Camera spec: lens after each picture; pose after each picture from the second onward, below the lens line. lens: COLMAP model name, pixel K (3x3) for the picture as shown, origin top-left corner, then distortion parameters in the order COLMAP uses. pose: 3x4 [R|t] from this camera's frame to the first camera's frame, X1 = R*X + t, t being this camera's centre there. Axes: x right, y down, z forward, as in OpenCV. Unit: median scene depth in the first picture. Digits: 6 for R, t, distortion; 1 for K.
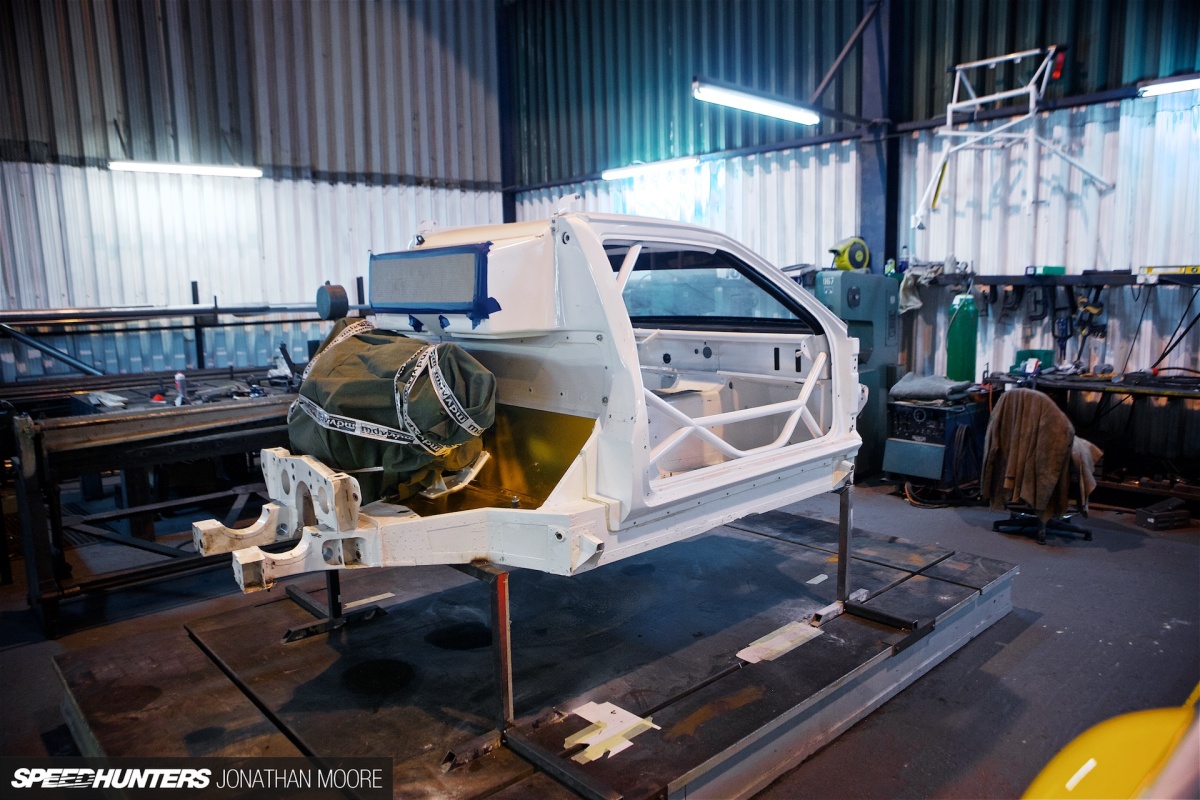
lens RADIAL K [[840.1, 0, 600.0], [0, 840.1, 400.0], [0, 0, 1]] dist [-0.069935, 0.059739]
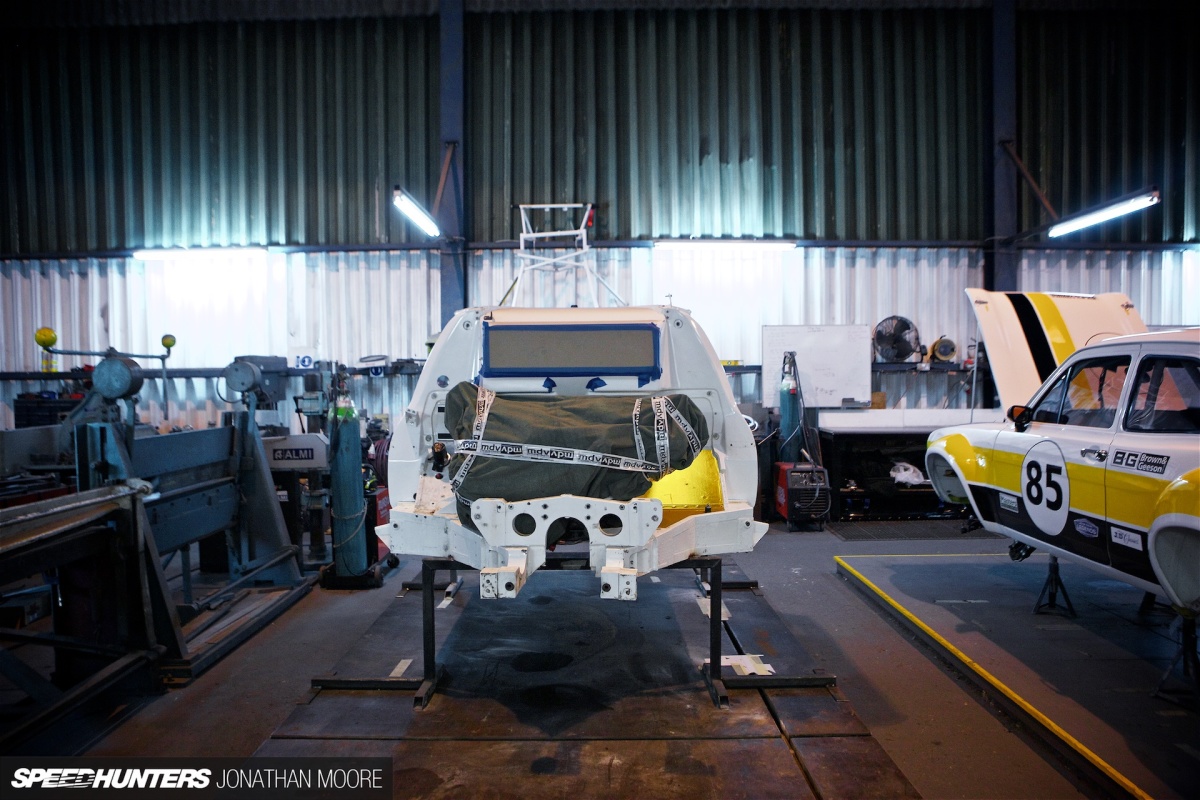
lens RADIAL K [[840.1, 0, 600.0], [0, 840.1, 400.0], [0, 0, 1]] dist [-0.069935, 0.059739]
pose [[0.667447, -0.012805, 0.744547, -0.511213], [0.102422, 0.991928, -0.074756, 0.012276], [-0.737580, 0.126153, 0.663371, 0.076466]]
